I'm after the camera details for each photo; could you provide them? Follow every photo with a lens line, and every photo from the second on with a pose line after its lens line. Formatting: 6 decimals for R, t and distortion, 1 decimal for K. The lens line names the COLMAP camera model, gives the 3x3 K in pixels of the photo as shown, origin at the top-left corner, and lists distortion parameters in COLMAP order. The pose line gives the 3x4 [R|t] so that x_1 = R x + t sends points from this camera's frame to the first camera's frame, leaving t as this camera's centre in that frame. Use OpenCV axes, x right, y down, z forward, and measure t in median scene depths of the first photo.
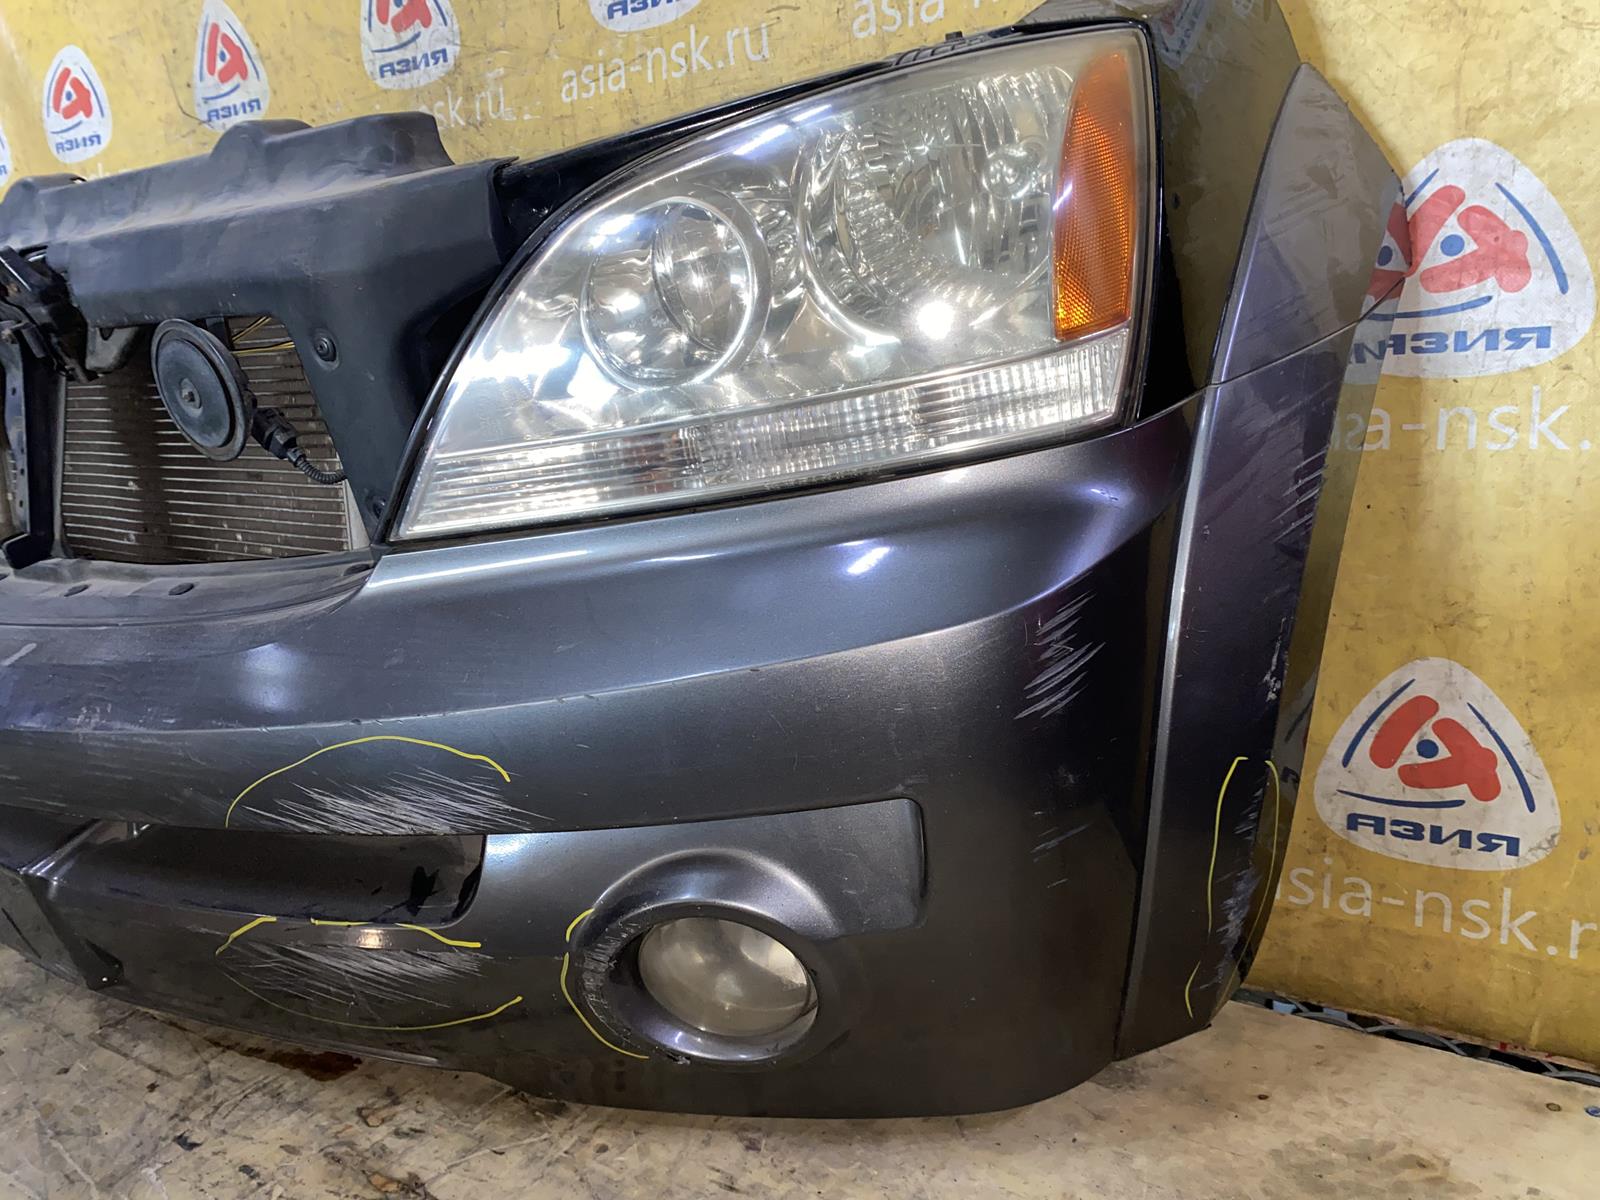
lens RADIAL K [[1207.7, 0, 788.7], [0, 1207.7, 604.6], [0, 0, 1]] dist [0.023286, -0.028414]
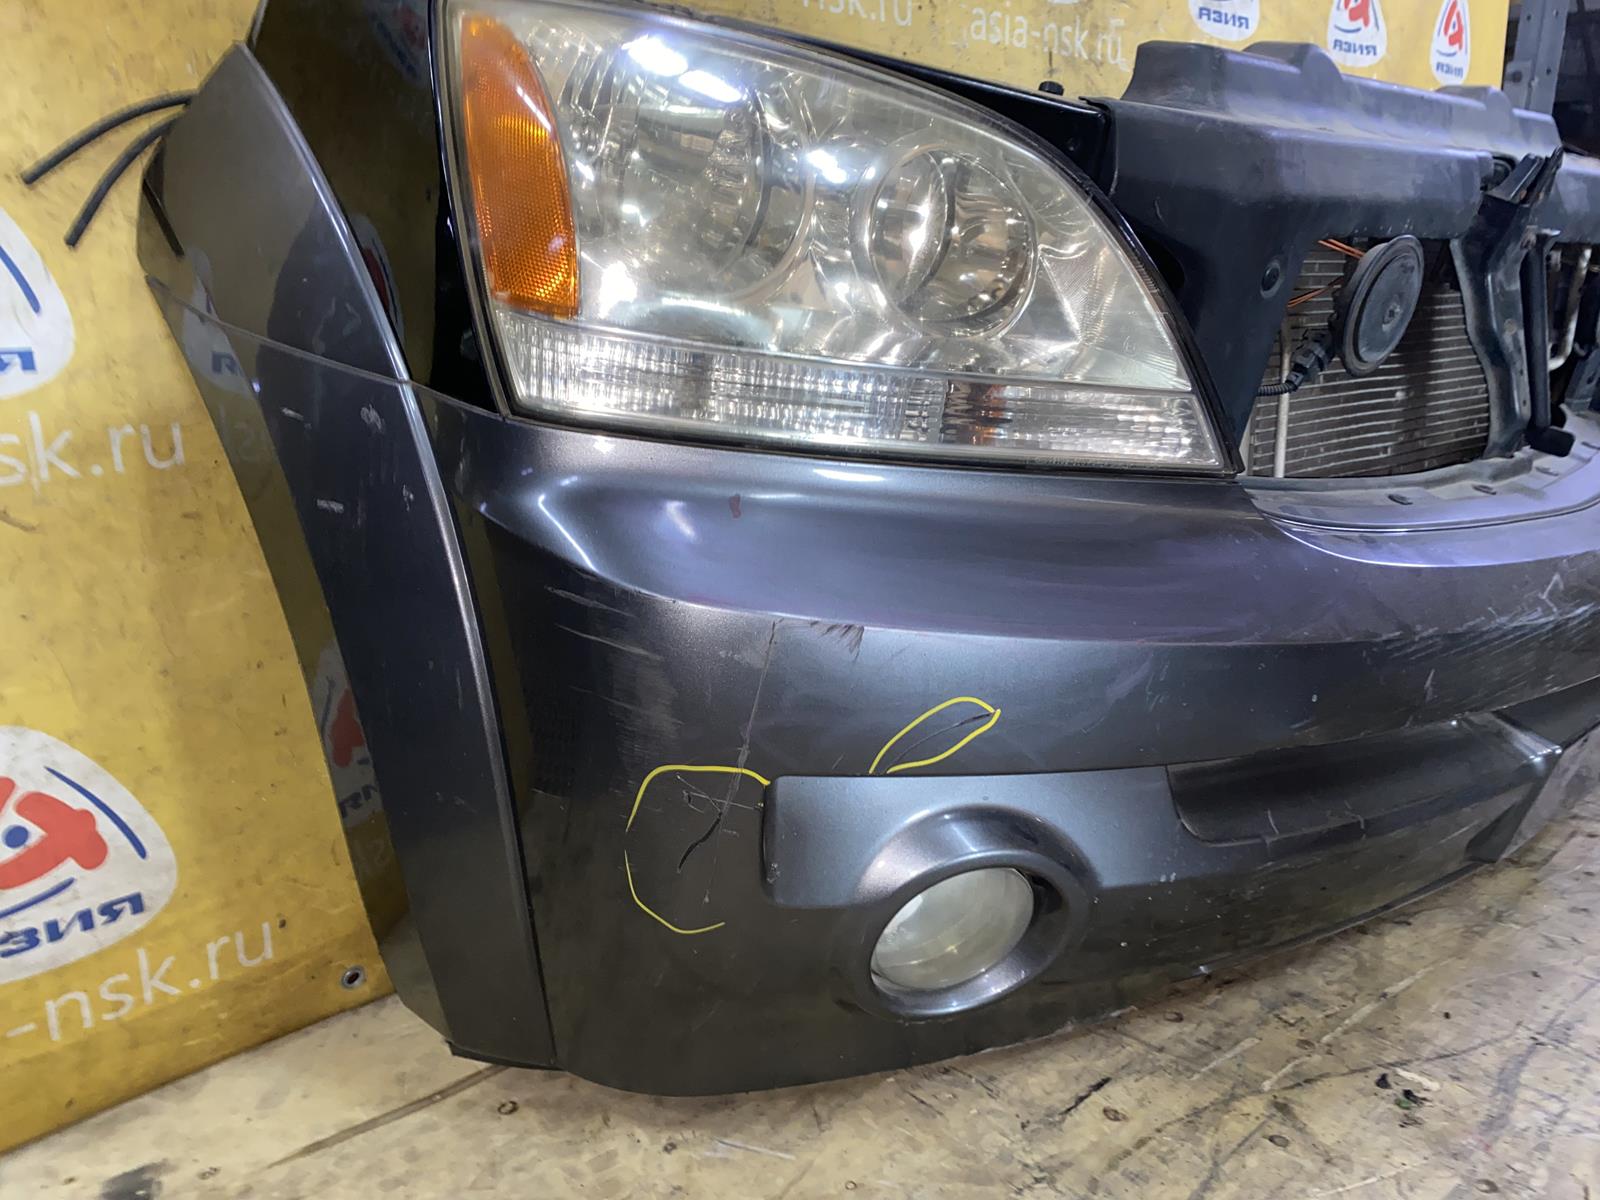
lens RADIAL K [[1207.7, 0, 800.6], [0, 1207.7, 618.7], [0, 0, 1]] dist [0.023286, -0.028414]
pose [[0.260635, -0.182902, 0.947954, -1.670713], [0.234803, 0.964417, 0.121520, -0.144920], [-0.936449, 0.190910, 0.294307, 1.221147]]
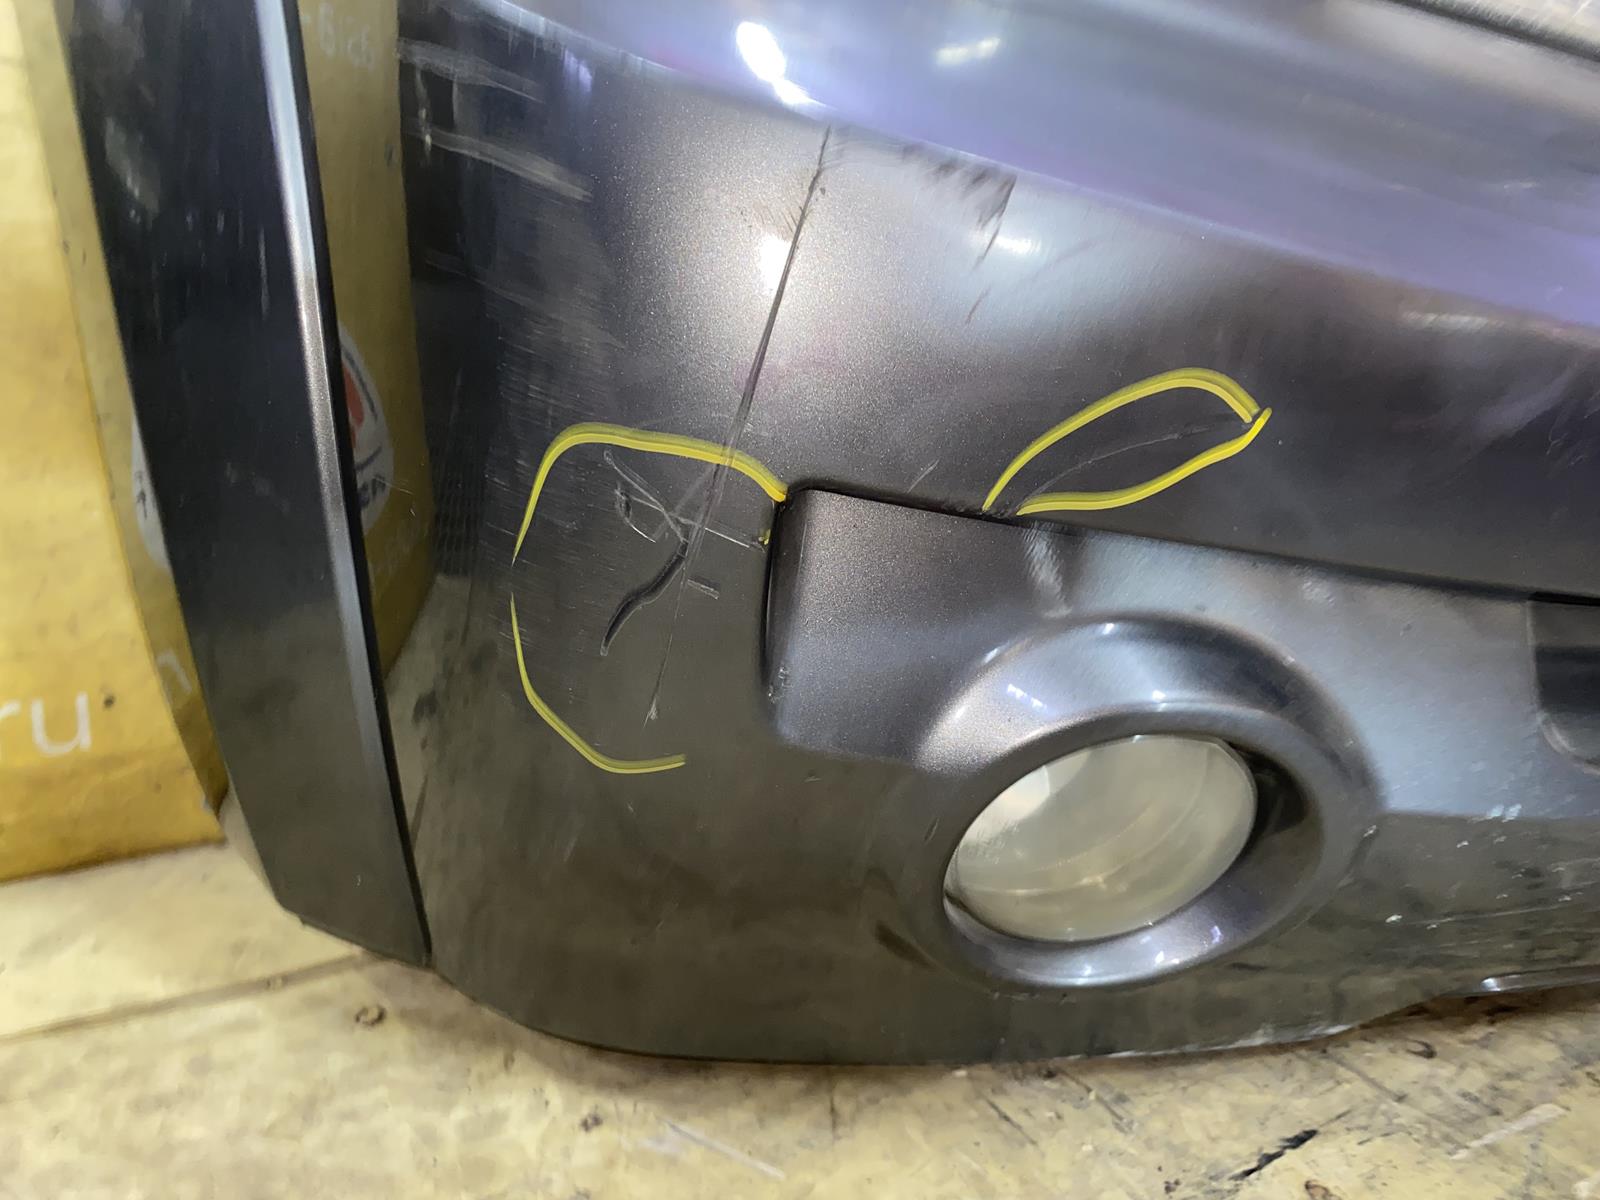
lens RADIAL K [[1207.7, 0, 789.5], [0, 1207.7, 605.4], [0, 0, 1]] dist [0.023286, -0.028414]
pose [[0.403910, -0.177362, 0.897440, -1.415358], [0.131914, 0.982064, 0.134716, -0.017098], [-0.905238, 0.063972, 0.420062, 1.294402]]
